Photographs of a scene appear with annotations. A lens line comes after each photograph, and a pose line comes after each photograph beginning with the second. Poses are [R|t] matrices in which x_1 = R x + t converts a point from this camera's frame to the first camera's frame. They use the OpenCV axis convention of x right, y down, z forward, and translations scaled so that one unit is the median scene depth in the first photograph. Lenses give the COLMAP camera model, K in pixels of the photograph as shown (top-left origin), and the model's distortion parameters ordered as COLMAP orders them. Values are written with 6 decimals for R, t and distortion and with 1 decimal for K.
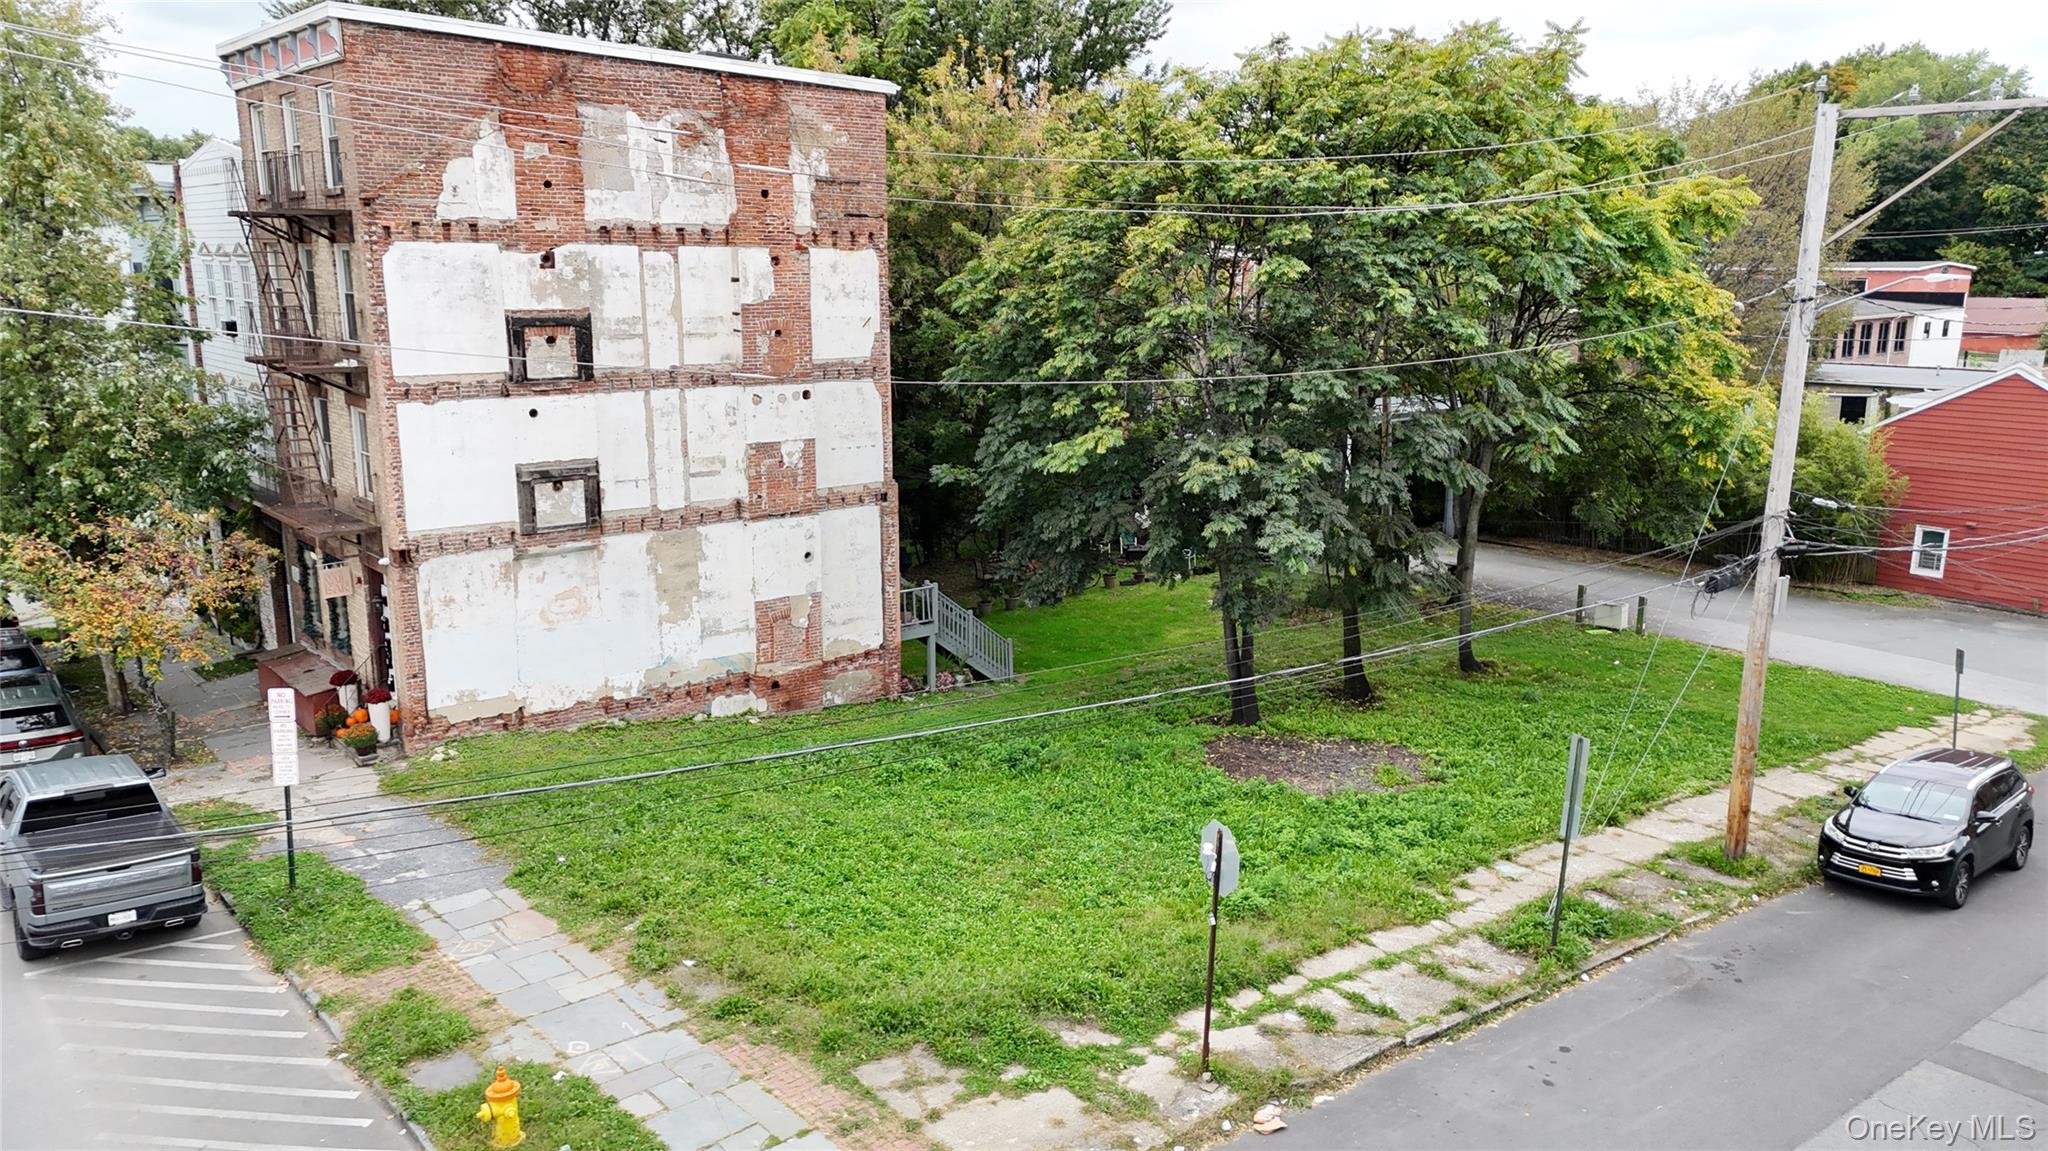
lens RADIAL K [[1491.6, 0, 1027.2], [0, 1491.6, 583.0], [0, 0, 1]] dist [0.103479, -0.115626]
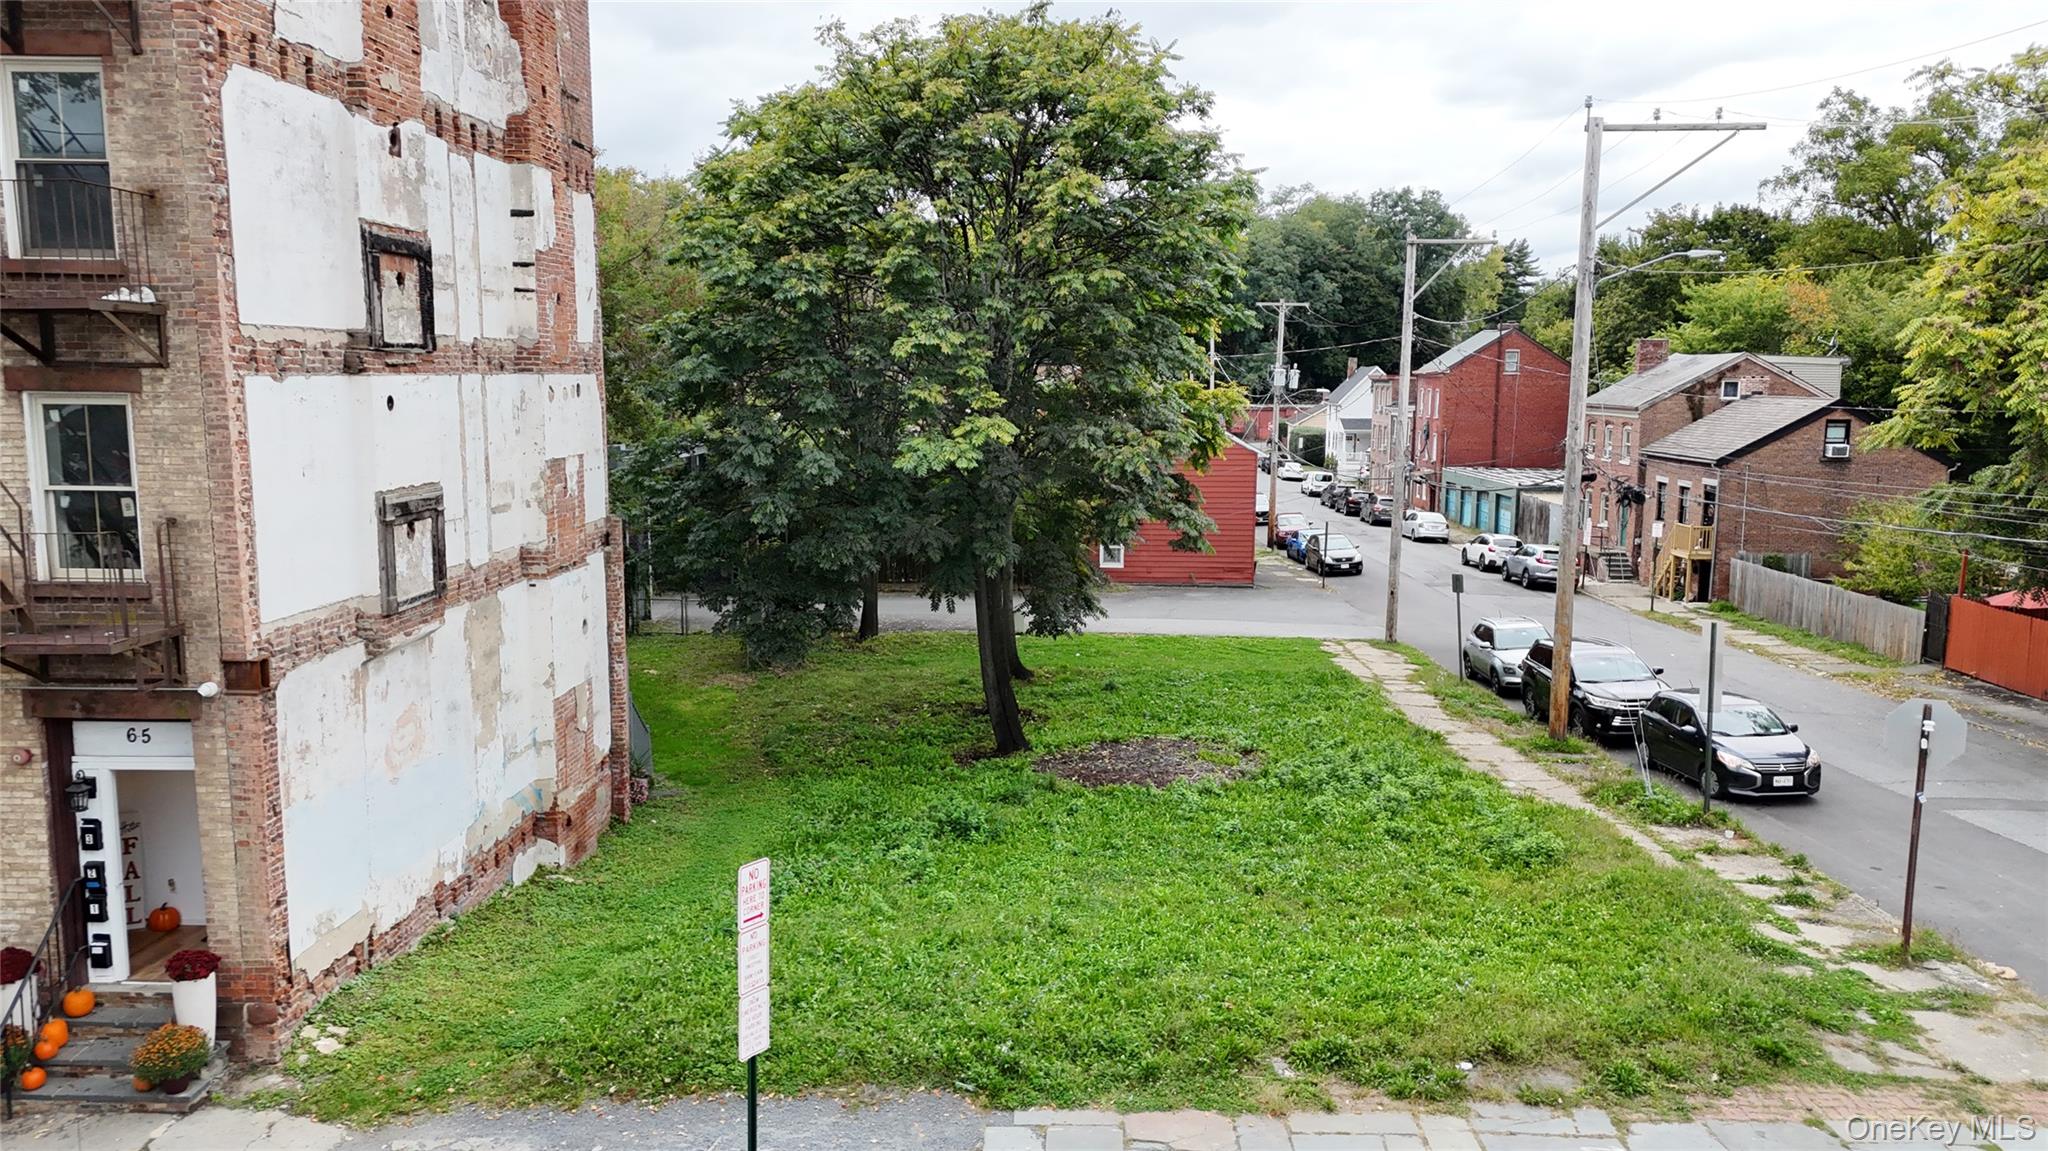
lens RADIAL K [[1495.8, 0, 1027.3], [0, 1495.8, 581.6], [0, 0, 1]] dist [0.080581, -0.072556]
pose [[0.659384, -0.103886, 0.744594, -0.575366], [0.155828, 0.987784, -0.000179, -0.006639], [-0.735480, 0.116147, 0.667517, 0.420115]]
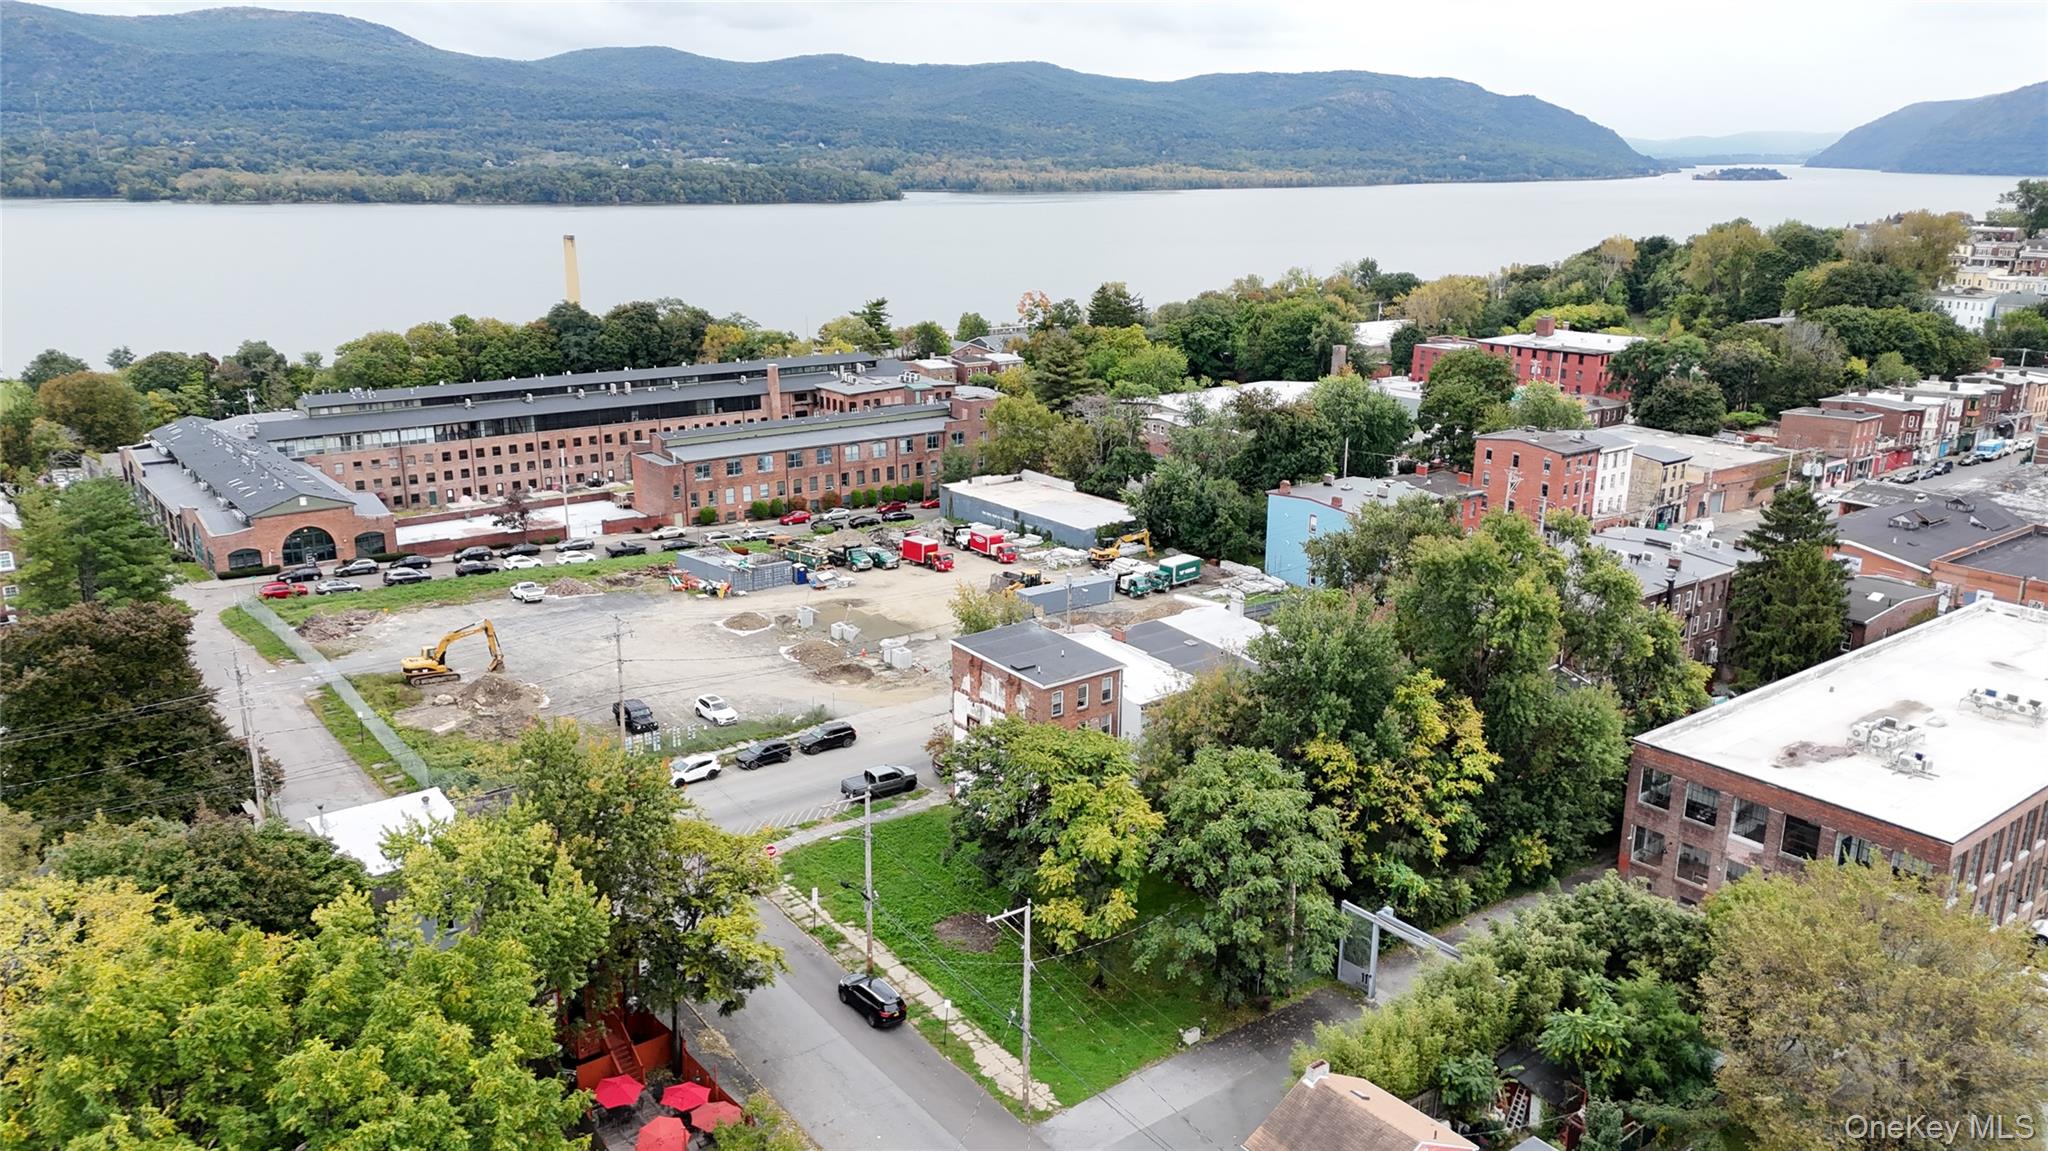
lens RADIAL K [[1492.3, 0, 1025.8], [0, 1492.3, 565.9], [0, 0, 1]] dist [0.200045, -0.527471]
pose [[-0.026548, 0.261835, -0.964747, 3.170390], [-0.220812, 0.939713, 0.261117, -1.517602], [0.974955, 0.219960, 0.032869, 0.869857]]
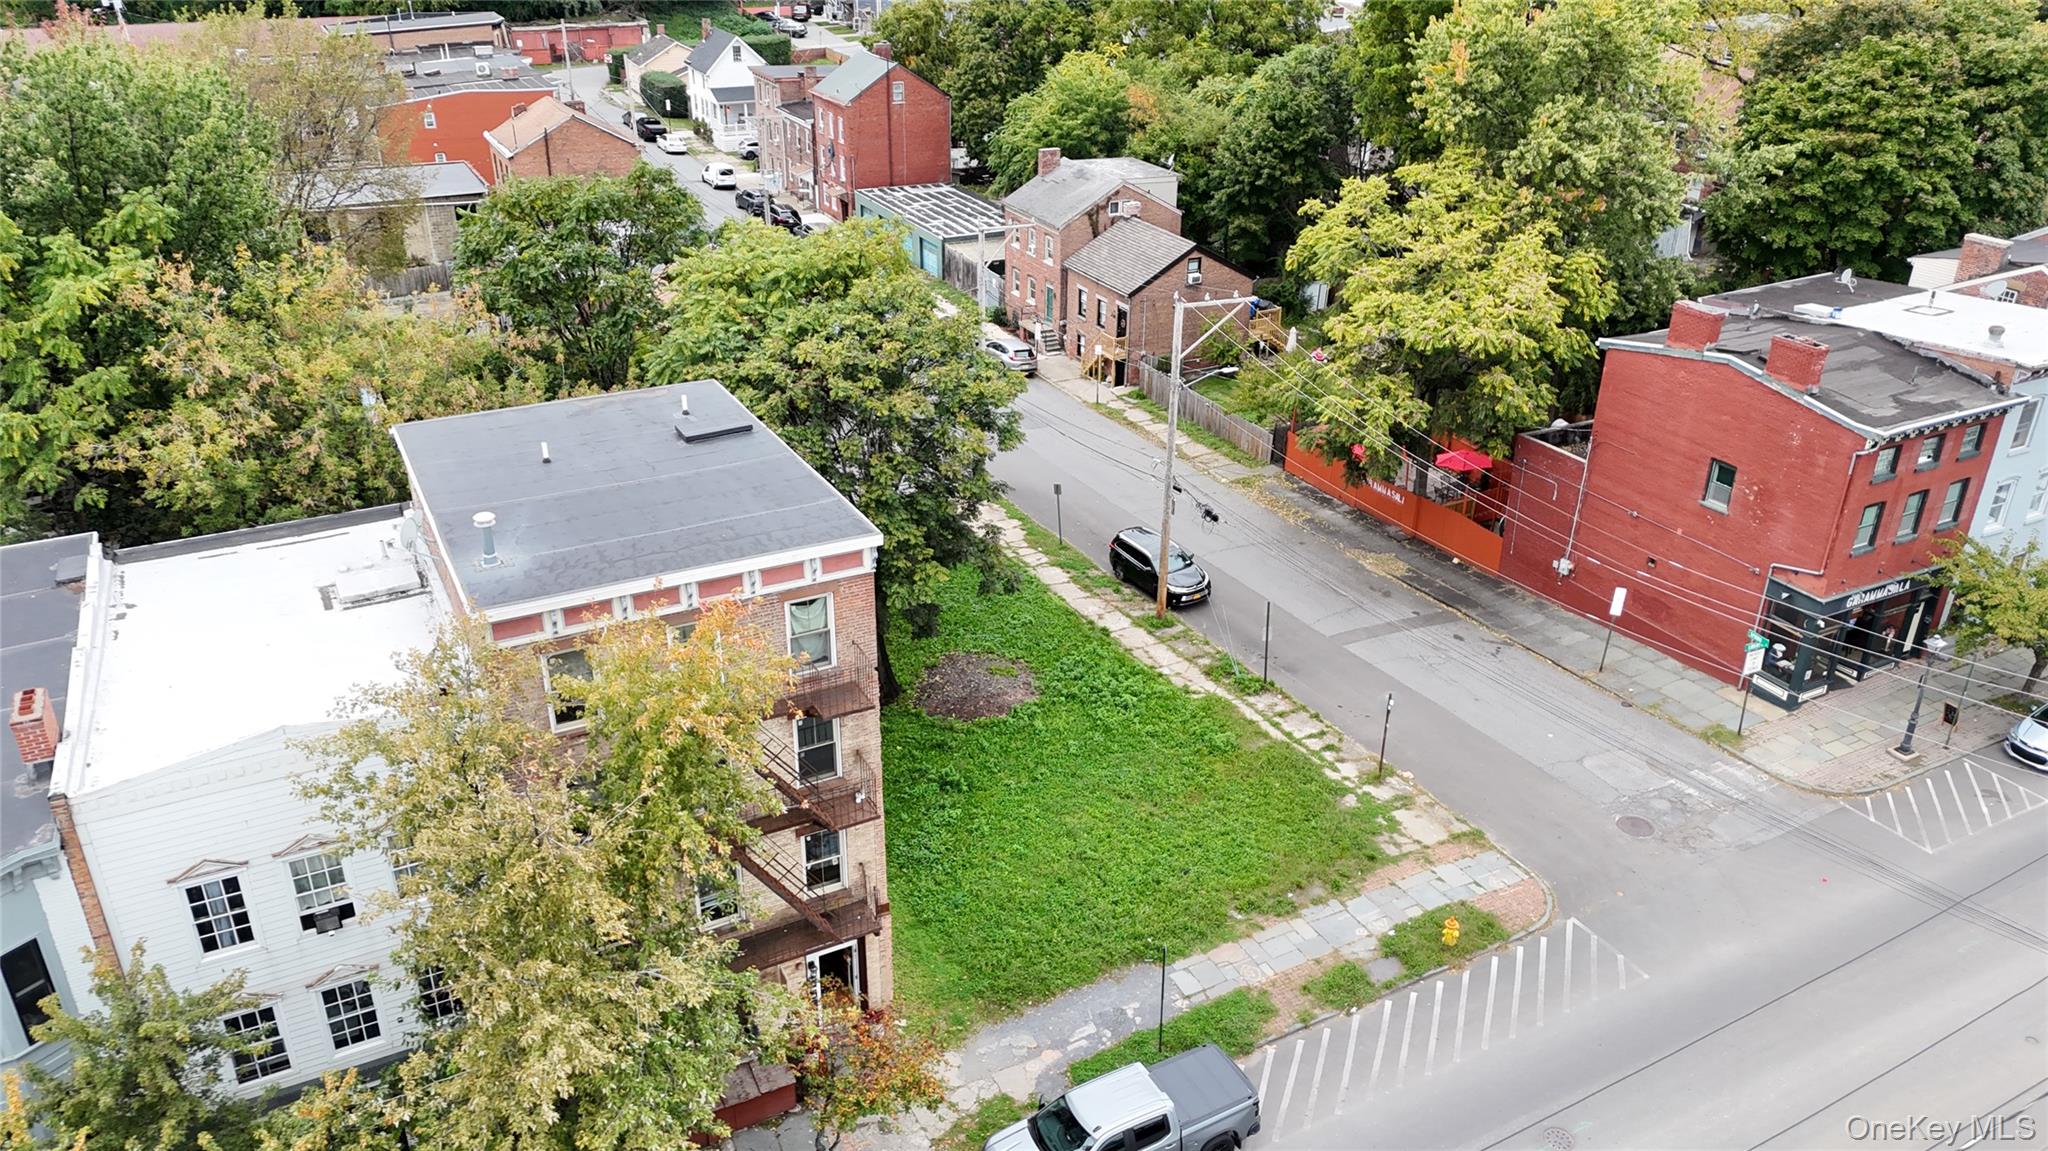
lens RADIAL K [[1491.6, 0, 1027.2], [0, 1491.6, 583.0], [0, 0, 1]] dist [0.103479, -0.115626]
pose [[0.213890, -0.443844, 0.870203, -1.241902], [0.196124, 0.892192, 0.406853, -0.676838], [-0.956967, 0.083646, 0.277879, 0.482666]]
